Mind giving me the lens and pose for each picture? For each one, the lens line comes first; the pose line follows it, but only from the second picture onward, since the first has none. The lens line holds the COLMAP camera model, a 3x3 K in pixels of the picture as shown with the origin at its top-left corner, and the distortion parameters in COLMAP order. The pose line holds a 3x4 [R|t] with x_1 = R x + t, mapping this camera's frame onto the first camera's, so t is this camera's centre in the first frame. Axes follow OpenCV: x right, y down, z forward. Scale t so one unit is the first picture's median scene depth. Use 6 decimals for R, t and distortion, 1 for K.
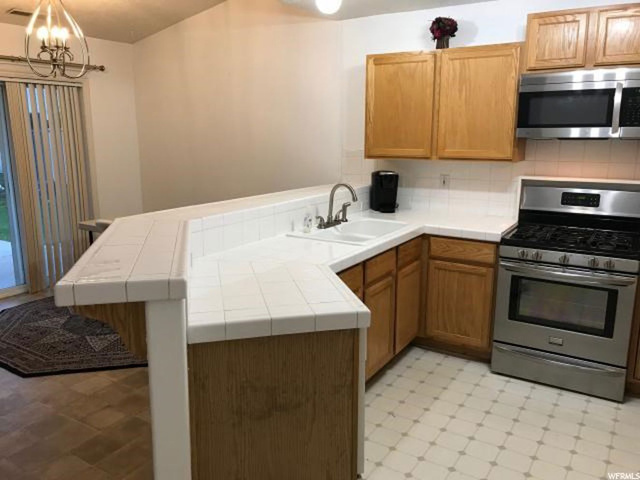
lens RADIAL K [[541.3, 0, 320.0], [0, 541.3, 240.0], [0, 0, 1]] dist [0.013392, -0.004154]
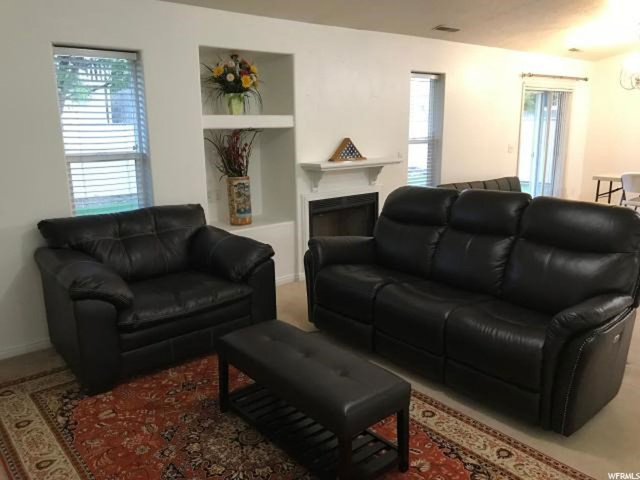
lens RADIAL K [[526.4, 0, 320.0], [0, 526.4, 240.0], [0, 0, 1]] dist [0.042729, -0.001215]
pose [[0.951730, 0.064555, -0.300071, -0.903695], [-0.057767, 0.997835, 0.031450, 0.195841], [0.301451, -0.012598, 0.953398, -0.976019]]
